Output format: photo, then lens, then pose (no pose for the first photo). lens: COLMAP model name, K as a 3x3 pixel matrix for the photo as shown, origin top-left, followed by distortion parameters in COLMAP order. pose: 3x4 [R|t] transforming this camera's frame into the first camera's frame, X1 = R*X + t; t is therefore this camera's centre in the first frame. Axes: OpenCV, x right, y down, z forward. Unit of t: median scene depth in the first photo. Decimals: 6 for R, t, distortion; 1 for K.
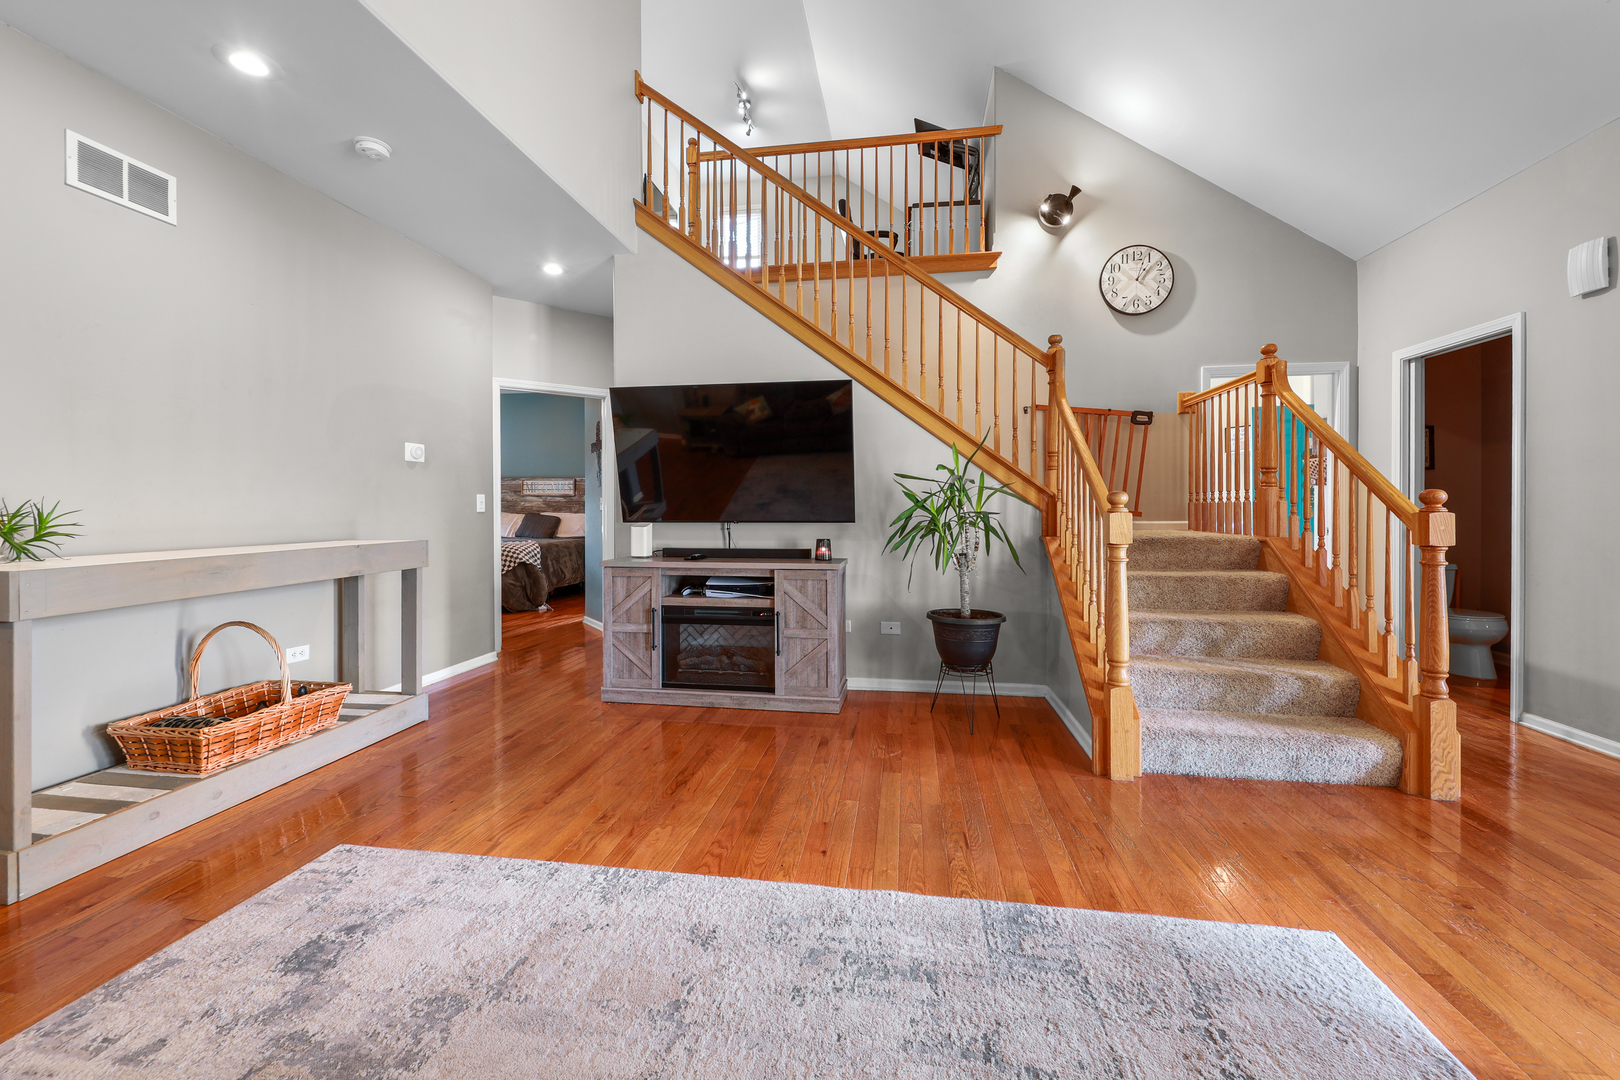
lens RADIAL K [[627.5, 0, 813.5], [0, 627.5, 507.6], [0, 0, 1]] dist [-0.000059, -0.000144]
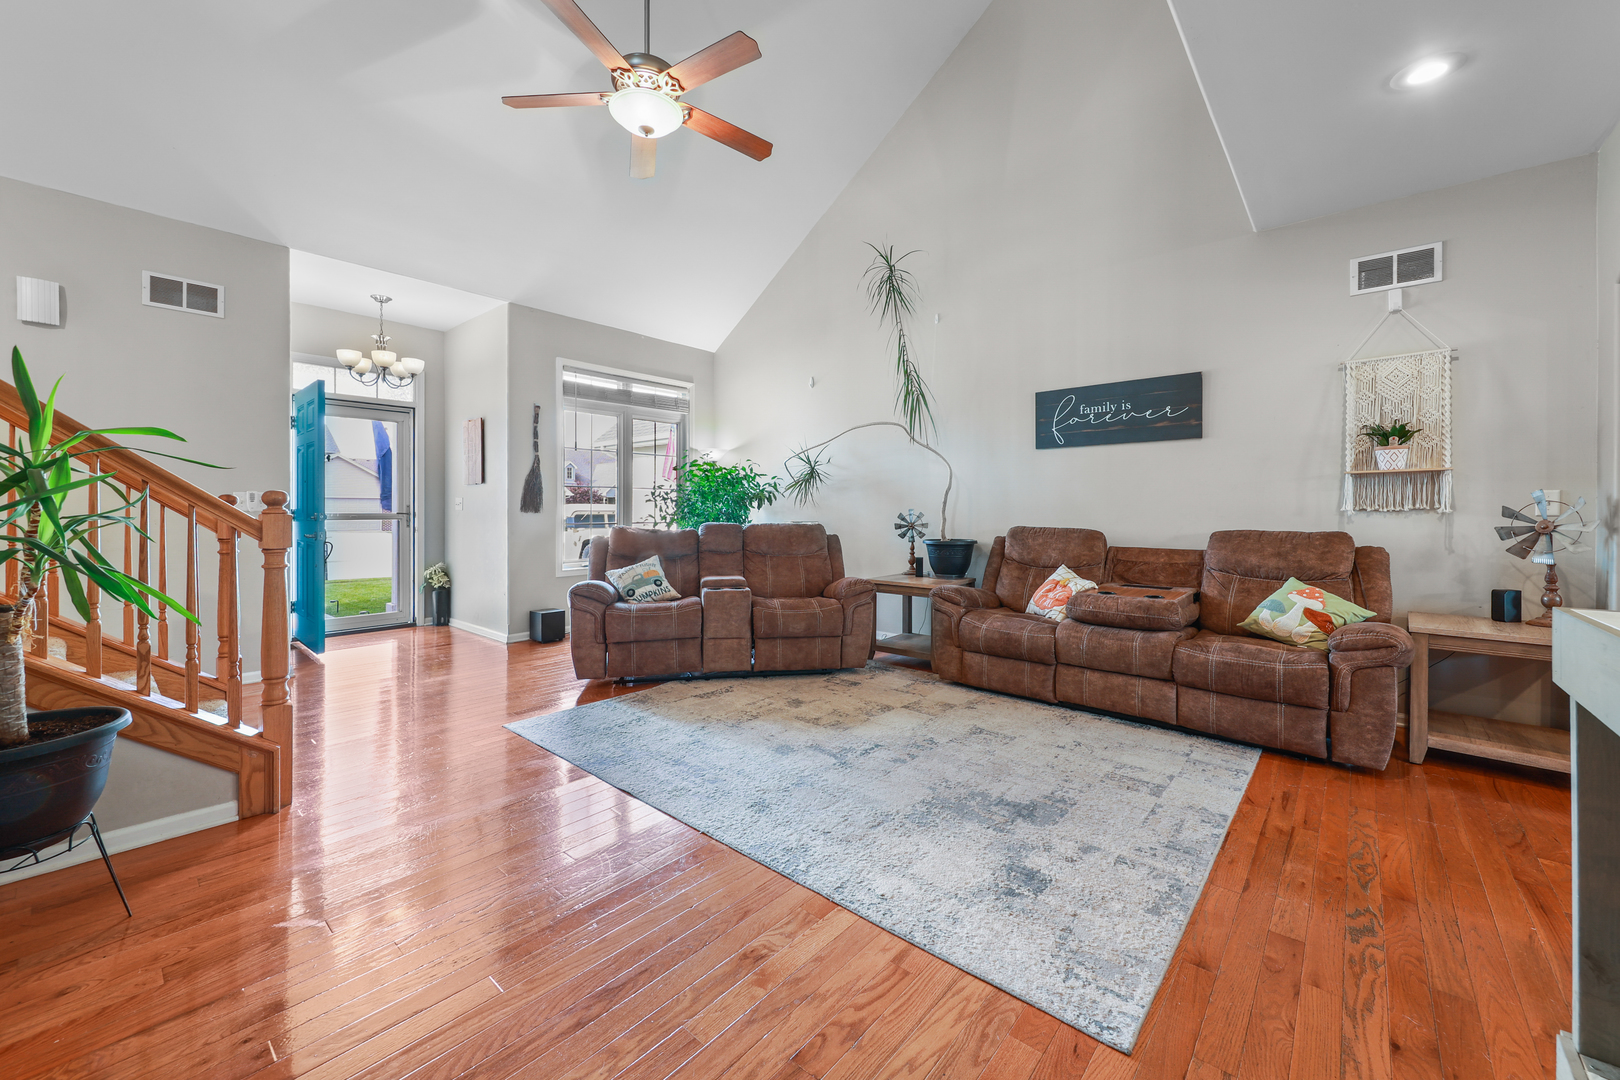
lens RADIAL K [[627.5, 0, 813.5], [0, 627.5, 507.6], [0, 0, 1]] dist [-0.000059, -0.000144]
pose [[-0.847912, 0.000499, 0.530136, -1.038342], [0.000890, 0.999999, 0.000482, -0.003516], [-0.530136, 0.000880, -0.847912, 2.143478]]
